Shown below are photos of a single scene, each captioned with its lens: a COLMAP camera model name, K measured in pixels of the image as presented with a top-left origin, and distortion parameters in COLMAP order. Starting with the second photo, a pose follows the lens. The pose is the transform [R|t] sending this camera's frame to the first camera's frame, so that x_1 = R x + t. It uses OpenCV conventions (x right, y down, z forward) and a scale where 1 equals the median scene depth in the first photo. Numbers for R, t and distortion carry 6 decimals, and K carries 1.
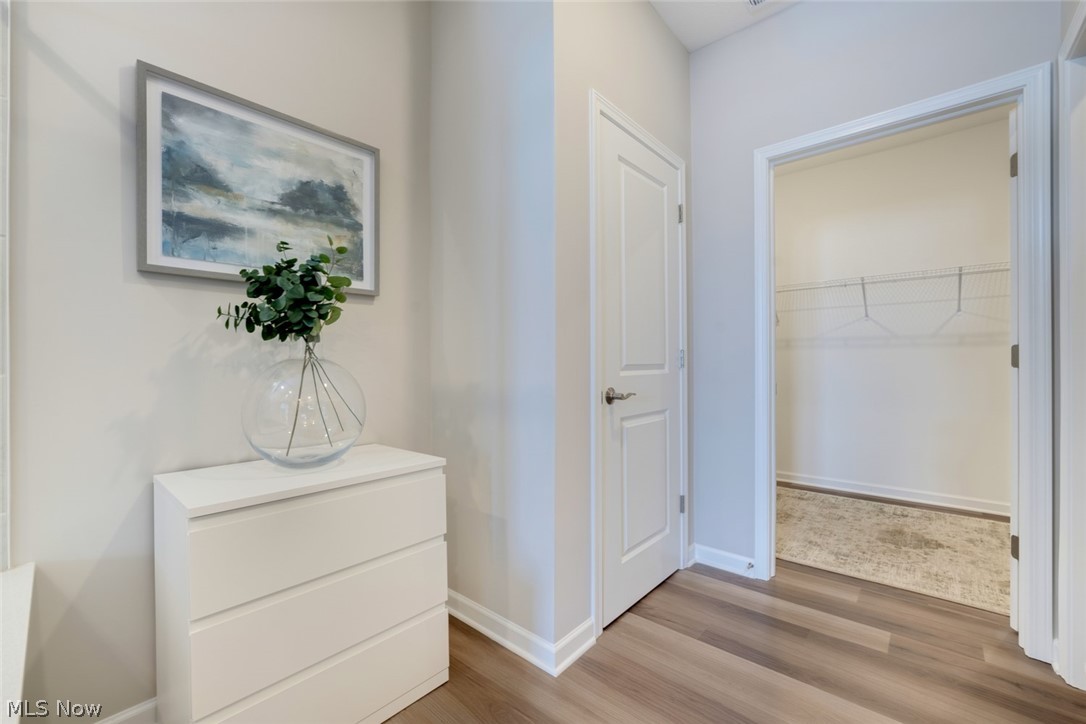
lens RADIAL K [[442.2, 0, 540.7], [0, 442.2, 364.5], [0, 0, 1]] dist [-0.012322, 0.000617]
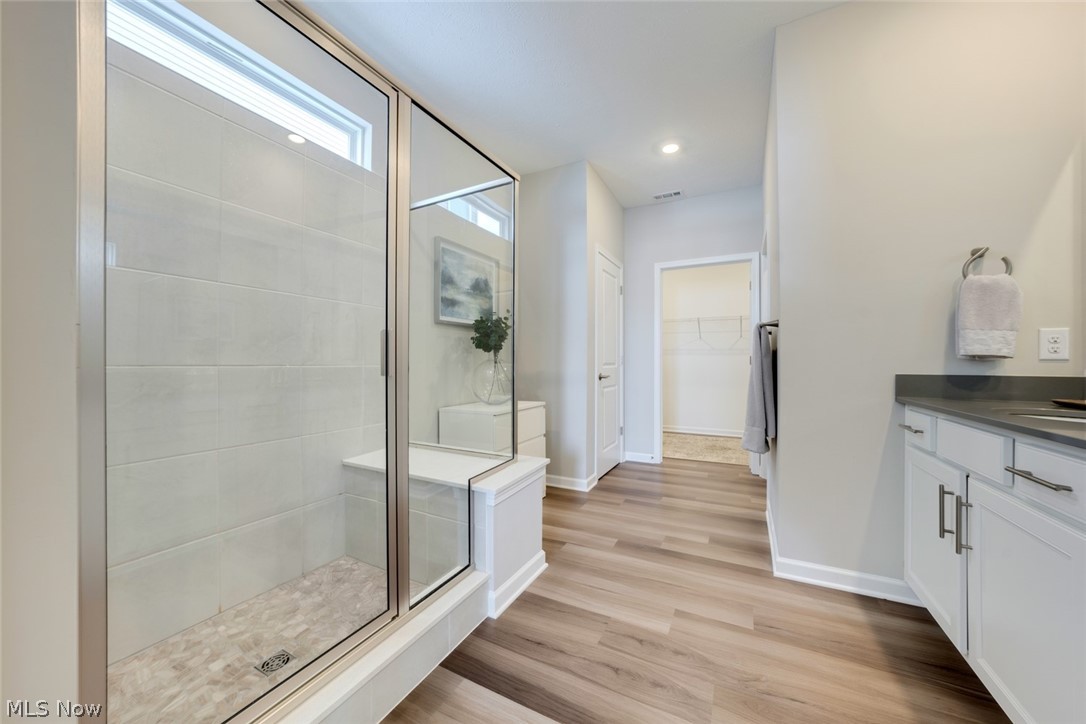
lens RADIAL K [[397.8, 0, 538.7], [0, 397.8, 360.9], [0, 0, 1]] dist [-0.007895, 0.001413]
pose [[0.968745, 0.006319, 0.247979, -0.669527], [-0.004545, 0.999960, -0.007724, 0.007507], [-0.248017, 0.006355, 0.968735, -0.914431]]
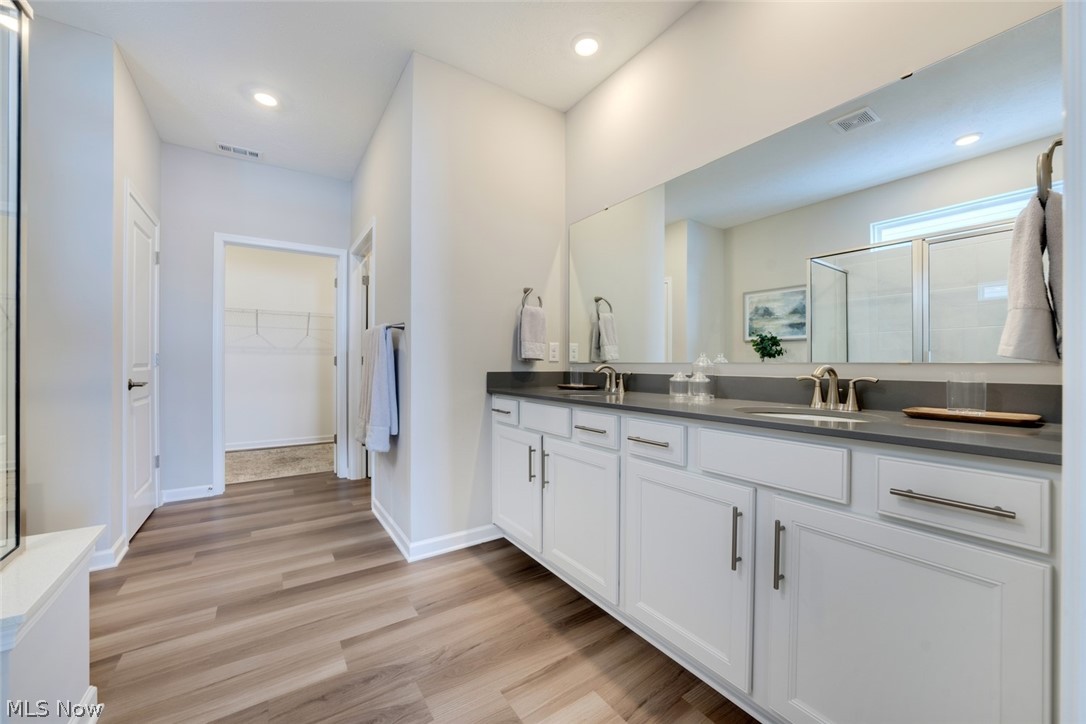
lens RADIAL K [[417.3, 0, 548.9], [0, 417.3, 364.1], [0, 0, 1]] dist [-0.009912, 0.000925]
pose [[0.240491, 0.003961, 0.970643, -0.868916], [0.000223, 0.999991, -0.004136, 0.009326], [-0.970651, 0.001211, 0.240488, -0.705859]]
